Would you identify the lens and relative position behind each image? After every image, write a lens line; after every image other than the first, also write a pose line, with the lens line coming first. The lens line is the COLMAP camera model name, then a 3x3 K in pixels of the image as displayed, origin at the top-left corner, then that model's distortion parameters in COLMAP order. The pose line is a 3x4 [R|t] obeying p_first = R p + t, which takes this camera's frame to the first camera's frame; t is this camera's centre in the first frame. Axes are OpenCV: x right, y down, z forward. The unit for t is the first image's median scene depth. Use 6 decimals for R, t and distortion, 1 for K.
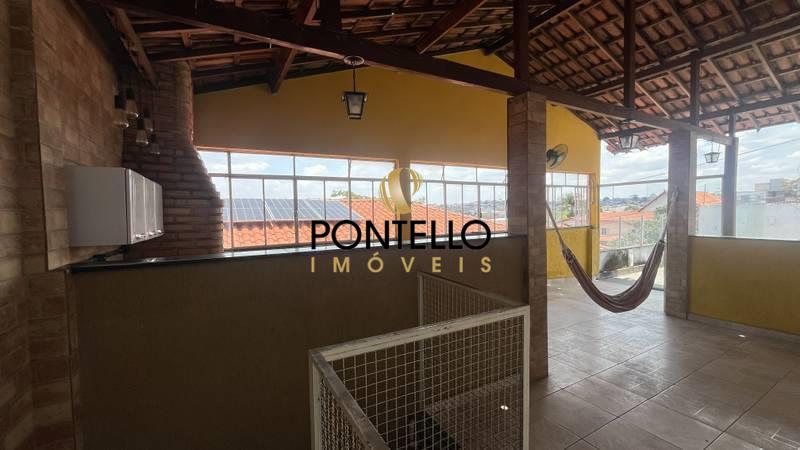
lens RADIAL K [[324.5, 0, 400.7], [0, 324.5, 223.3], [0, 0, 1]] dist [0.000606, 0.000038]
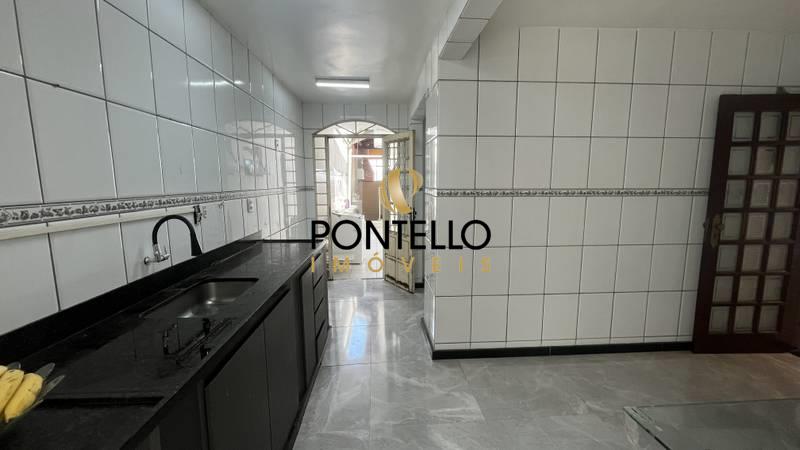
lens RADIAL K [[324.5, 0, 400.4], [0, 324.5, 224.9], [0, 0, 1]] dist [0.000606, 0.000038]
pose [[0.904920, 0.062696, -0.420939, 1.471543], [-0.025918, 0.995372, 0.092536, 0.192865], [0.424793, -0.072828, 0.902357, -2.526426]]
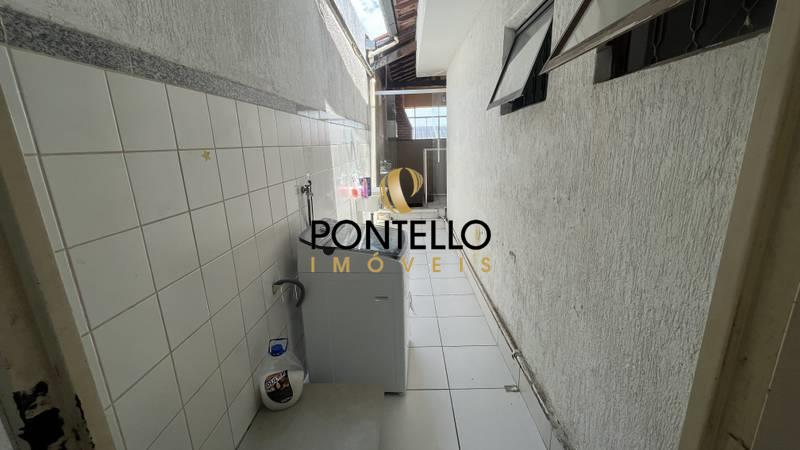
lens RADIAL K [[324.5, 0, 402.1], [0, 324.5, 226.3], [0, 0, 1]] dist [0.000606, 0.000038]
pose [[0.861329, 0.110002, -0.495995, 0.811172], [-0.002721, 0.977263, 0.212013, 0.162692], [0.508040, -0.181263, 0.842045, -1.475496]]
